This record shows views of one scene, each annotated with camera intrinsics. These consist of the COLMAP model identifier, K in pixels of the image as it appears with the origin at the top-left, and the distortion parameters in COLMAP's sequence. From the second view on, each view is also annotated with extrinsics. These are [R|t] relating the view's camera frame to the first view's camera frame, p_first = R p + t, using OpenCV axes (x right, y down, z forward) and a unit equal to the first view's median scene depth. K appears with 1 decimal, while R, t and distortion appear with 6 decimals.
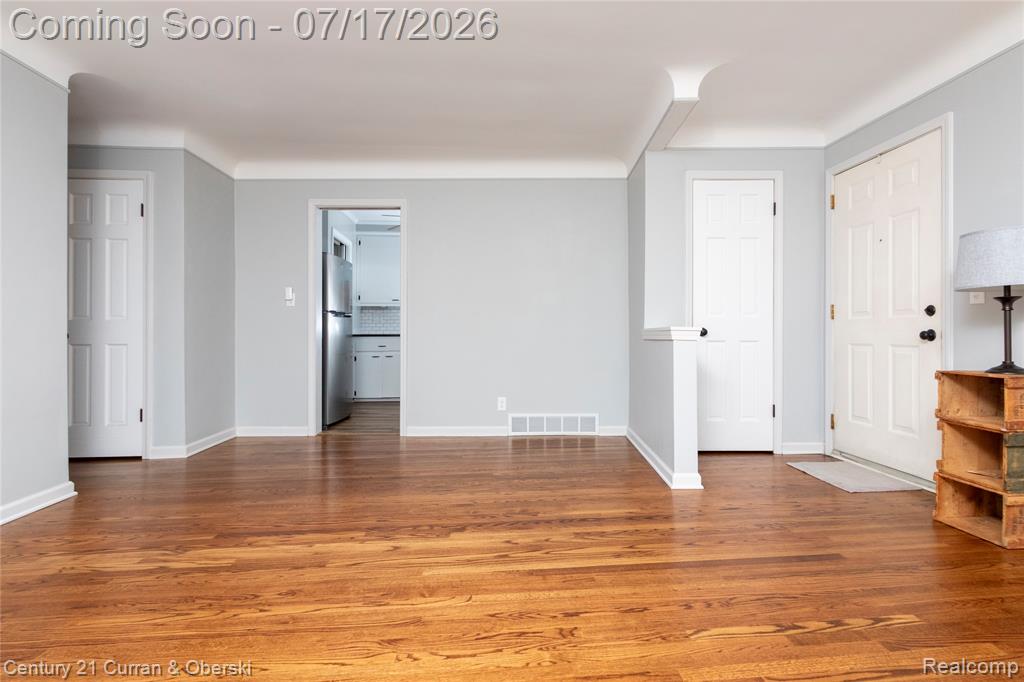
lens RADIAL K [[515.0, 0, 536.4], [0, 515.0, 329.5], [0, 0, 1]] dist [0.003077, -0.000669]
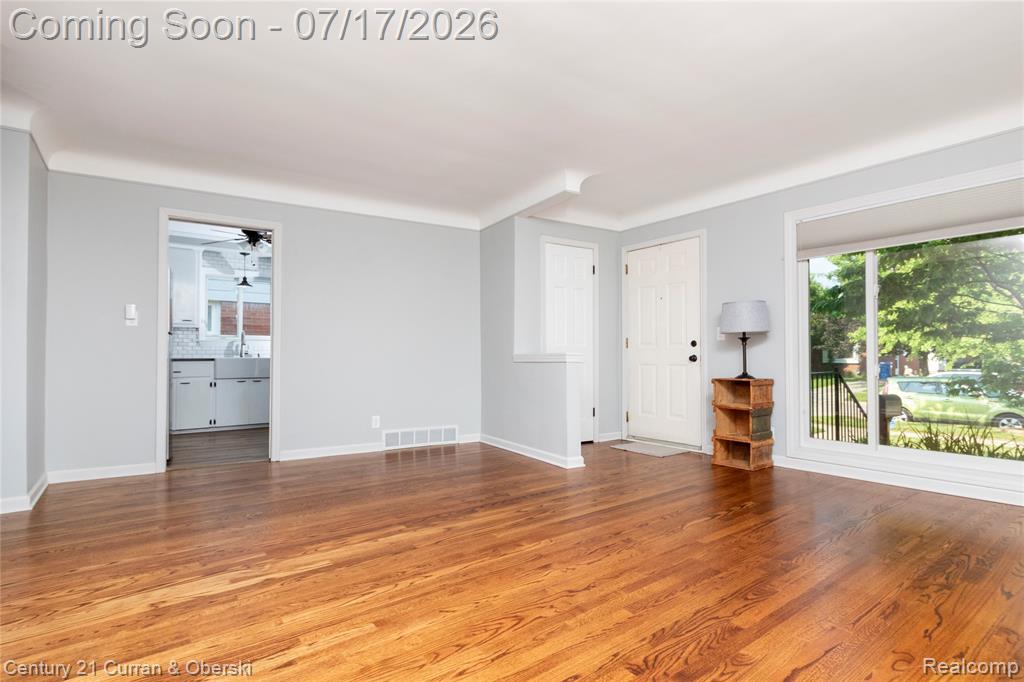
lens RADIAL K [[506.7, 0, 512.0], [0, 506.7, 341.0], [0, 0, 1]] dist [0.000014, 0.000311]
pose [[0.856113, 0.017209, 0.516503, -0.699717], [-0.004074, 0.999639, -0.026553, 0.001382], [-0.516773, 0.020628, 0.855874, -0.123905]]
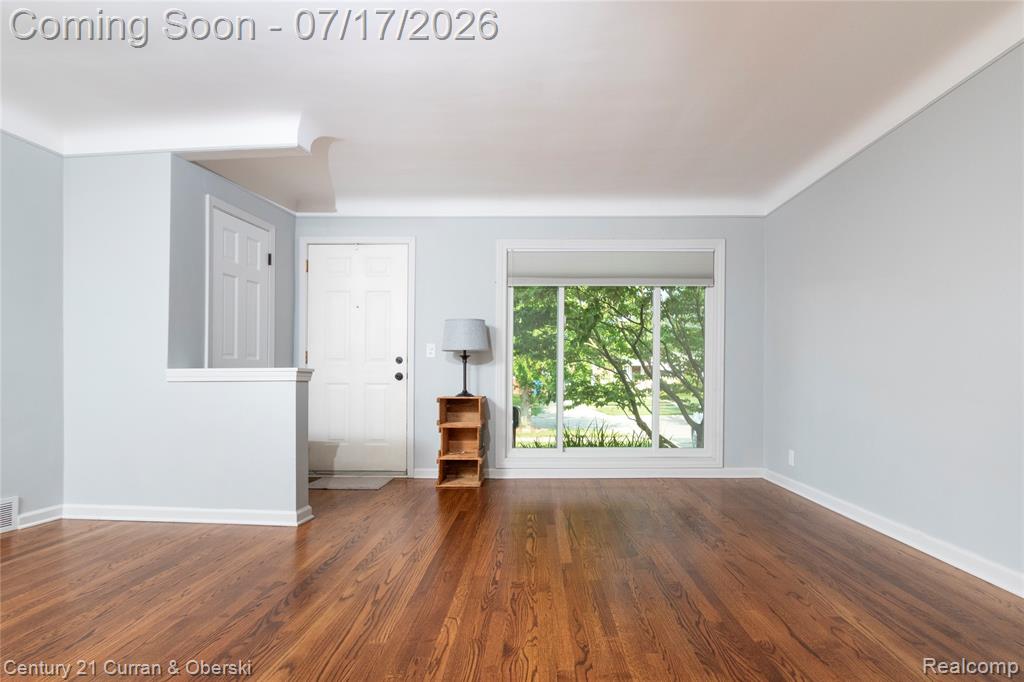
lens RADIAL K [[519.3, 0, 534.4], [0, 519.3, 375.0], [0, 0, 1]] dist [0.003073, 0.000159]
pose [[0.099571, 0.007202, 0.995004, -0.864472], [-0.008406, 0.999944, -0.006396, 0.015727], [-0.994995, -0.007727, 0.099626, 0.524513]]
